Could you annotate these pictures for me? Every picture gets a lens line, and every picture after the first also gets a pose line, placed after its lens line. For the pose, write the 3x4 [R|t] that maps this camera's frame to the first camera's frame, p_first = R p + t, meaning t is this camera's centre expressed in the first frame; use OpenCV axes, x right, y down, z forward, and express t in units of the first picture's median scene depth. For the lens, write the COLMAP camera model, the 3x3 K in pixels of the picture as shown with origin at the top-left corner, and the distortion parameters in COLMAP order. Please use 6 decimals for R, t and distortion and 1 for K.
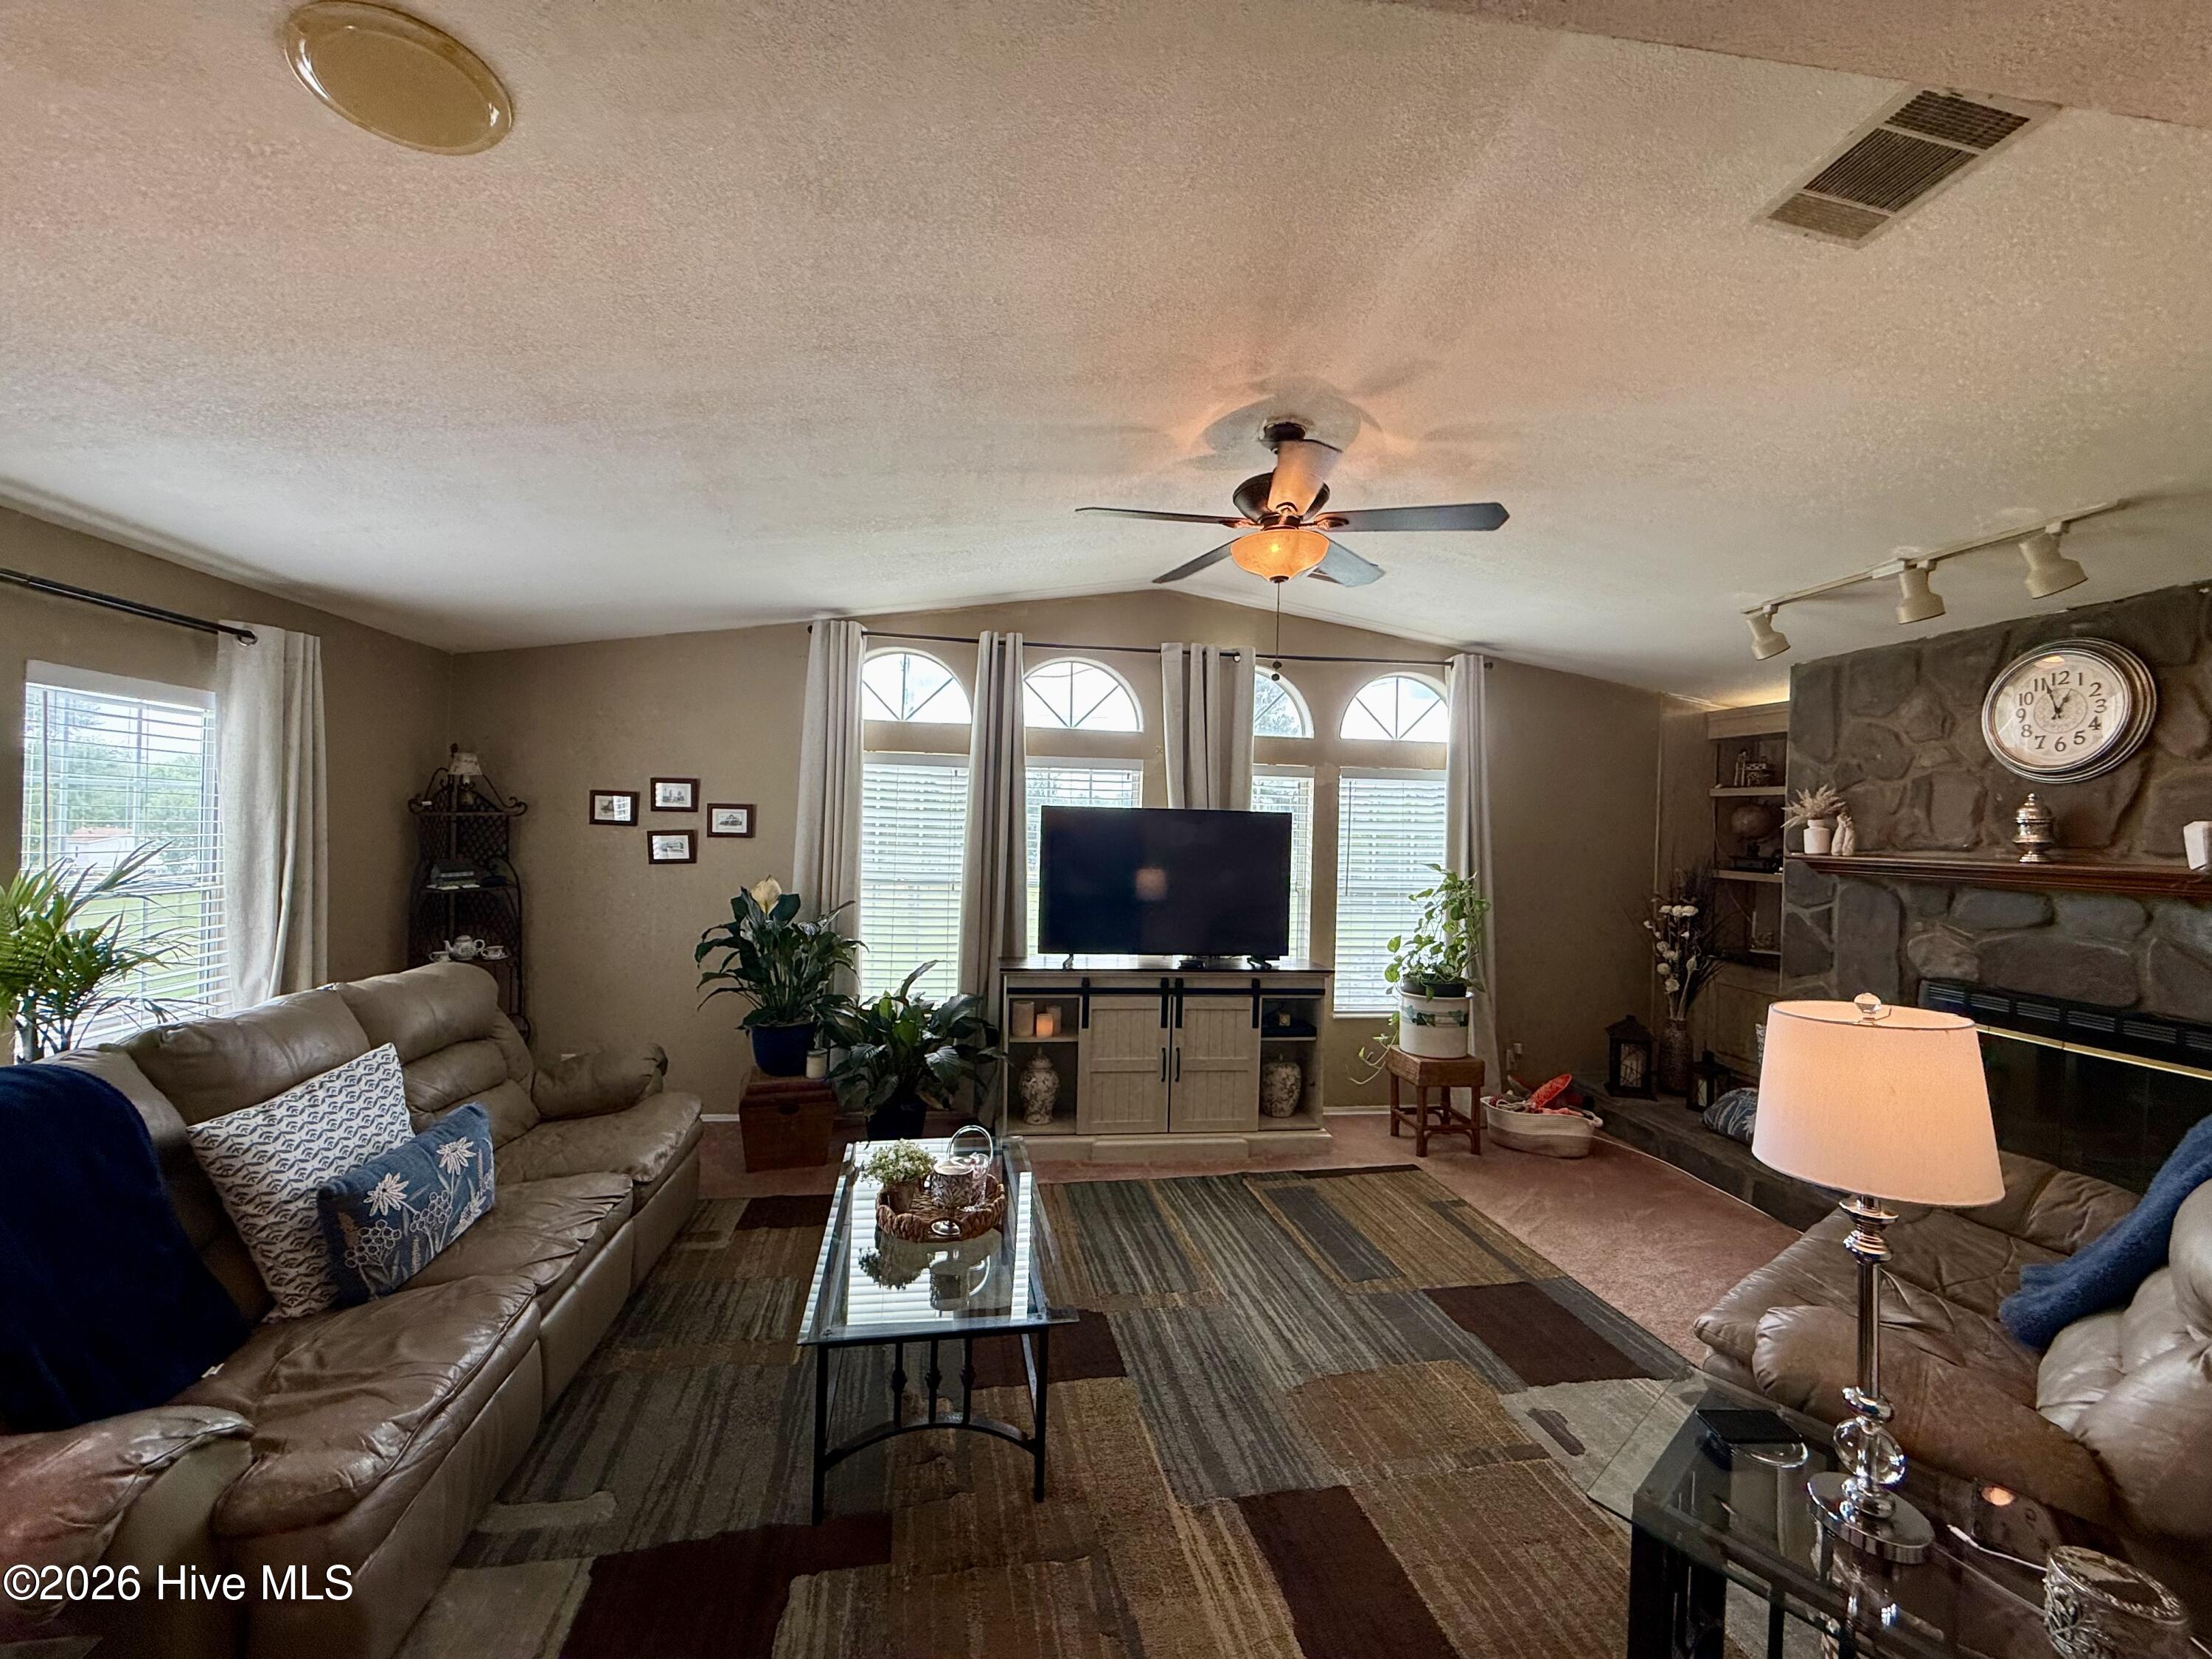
lens RADIAL K [[889.2, 0, 1096.8], [0, 889.2, 825.1], [0, 0, 1]] dist [0.003641, 0.000308]
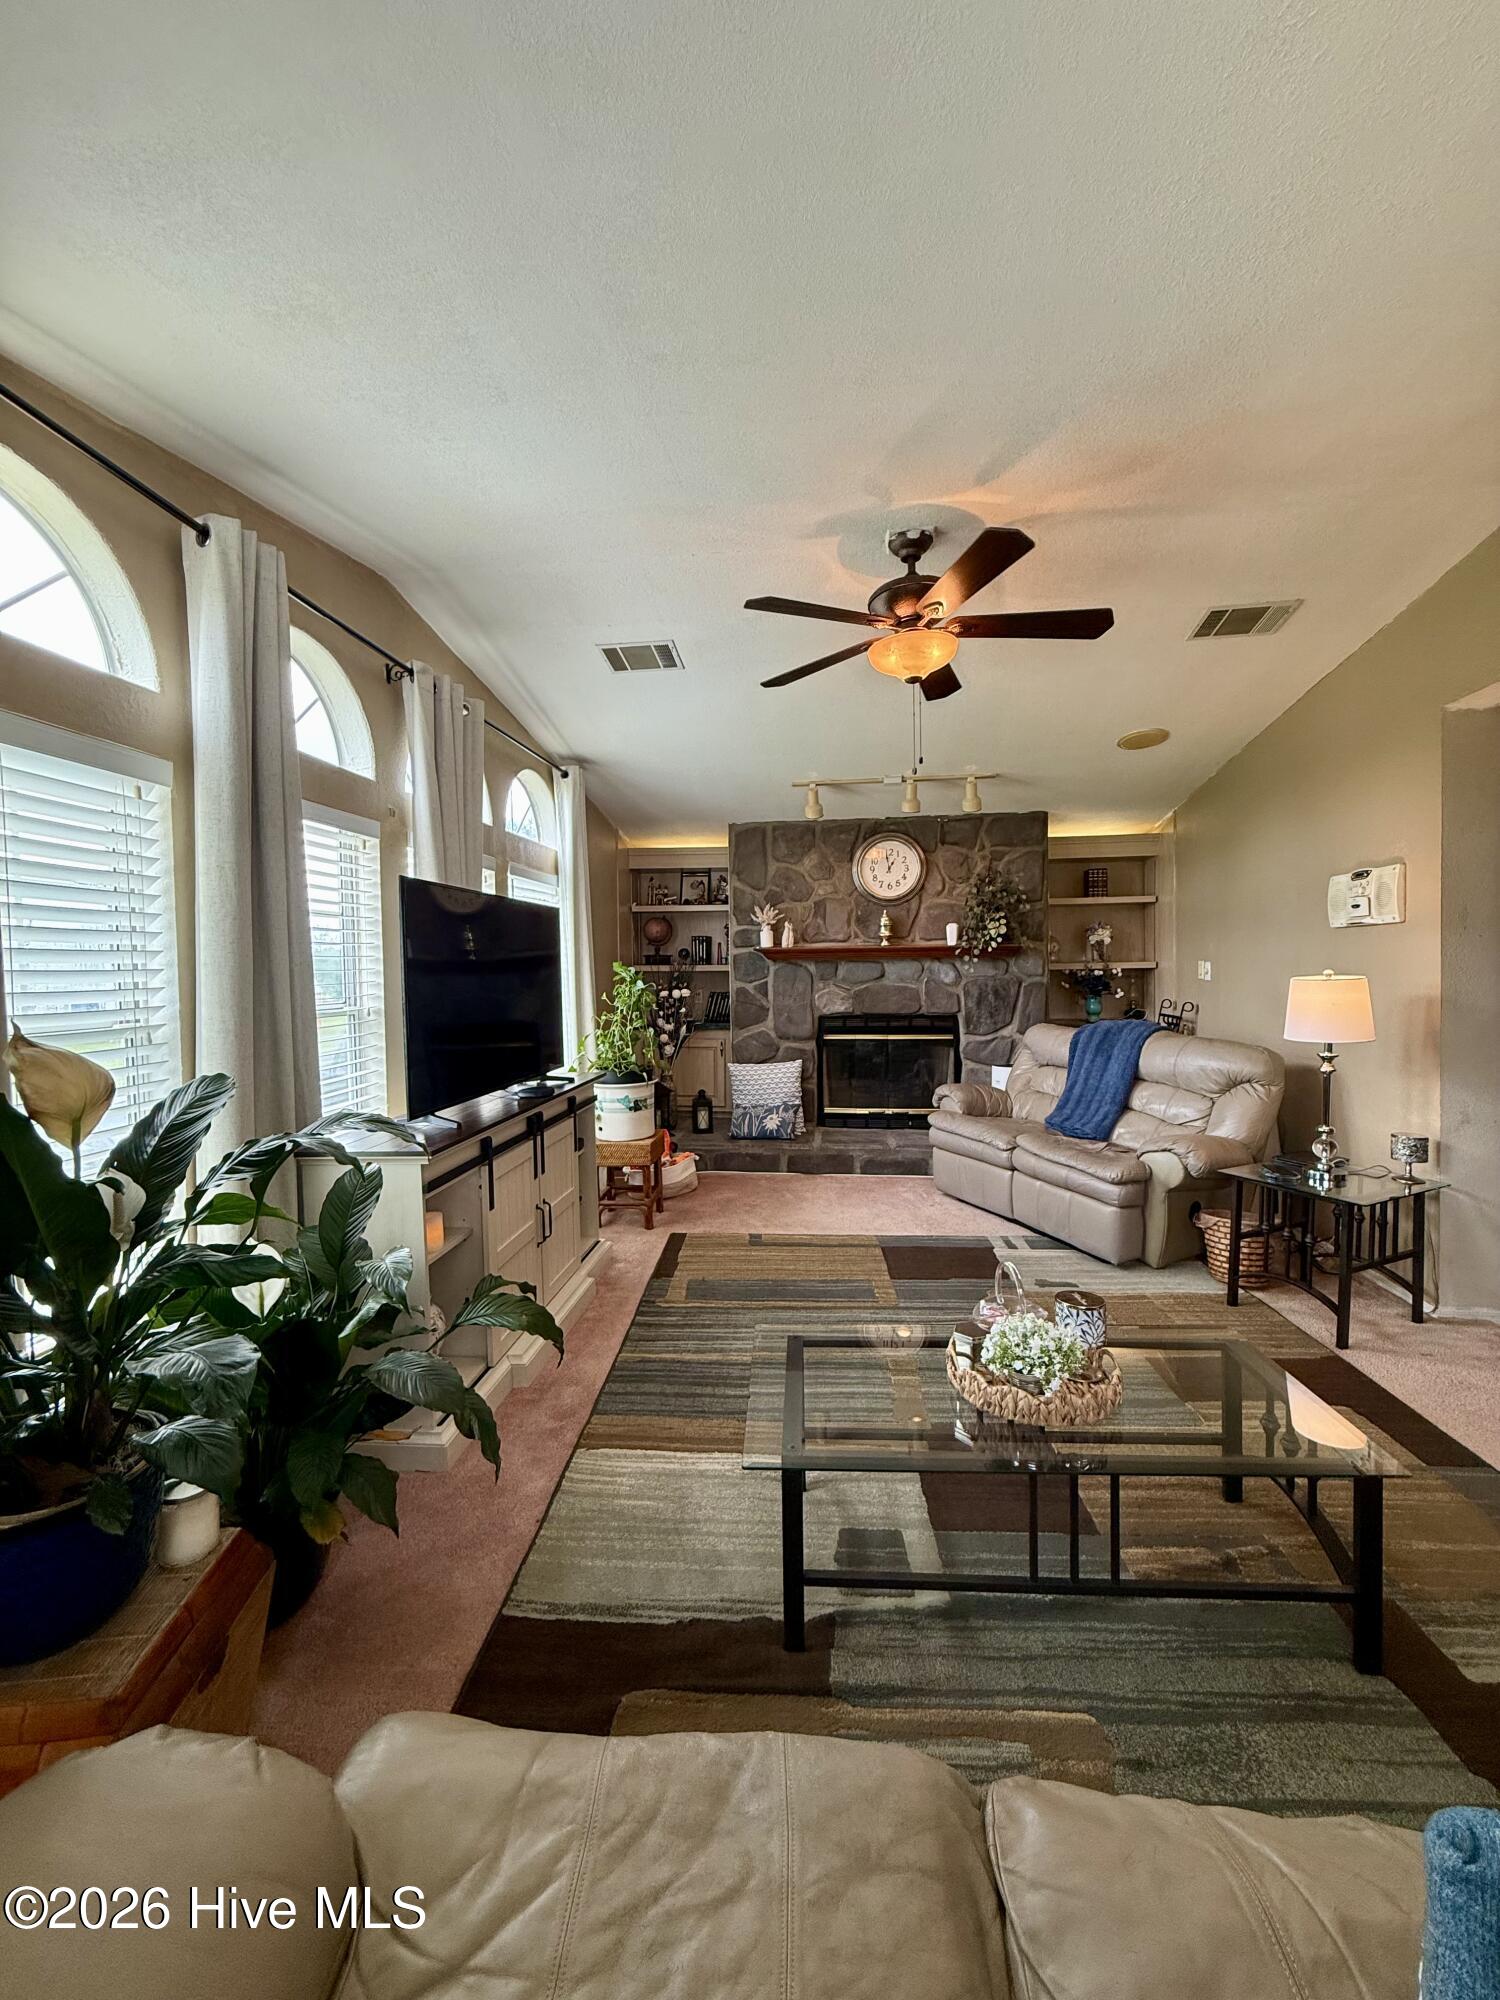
lens RADIAL K [[804.0, 0, 746.7], [0, 804.0, 993.4], [0, 0, 1]] dist [0.003641, 0.000308]
pose [[0.227199, -0.057993, 0.972120, -0.652543], [0.017157, 0.998309, 0.055545, 0.038231], [-0.973697, 0.004059, 0.227810, 0.784886]]
